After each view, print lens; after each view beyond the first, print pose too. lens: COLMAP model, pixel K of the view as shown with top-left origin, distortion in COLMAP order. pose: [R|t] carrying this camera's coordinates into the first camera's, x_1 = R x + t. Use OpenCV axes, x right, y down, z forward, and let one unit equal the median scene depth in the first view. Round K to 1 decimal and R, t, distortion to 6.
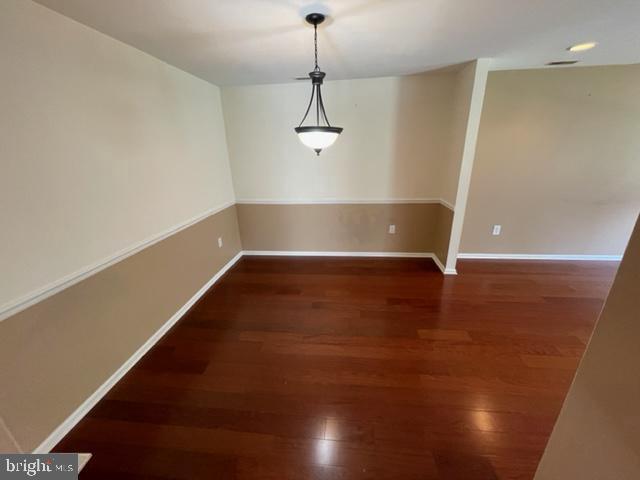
lens RADIAL K [[258.3, 0, 320.0], [0, 258.3, 240.0], [0, 0, 1]] dist [0.000732, 0.000193]
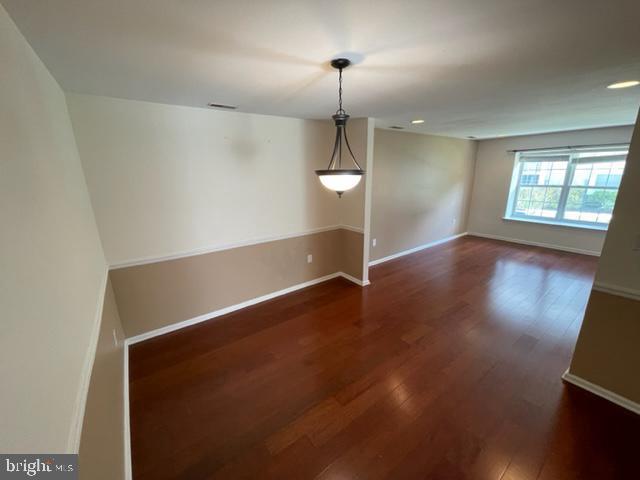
lens RADIAL K [[258.3, 0, 320.0], [0, 258.3, 240.0], [0, 0, 1]] dist [0.000732, 0.000193]
pose [[0.737259, -0.162498, 0.655777, -0.521424], [0.226604, 0.973894, -0.013435, -0.133507], [-0.636475, 0.158506, 0.754835, 0.265622]]
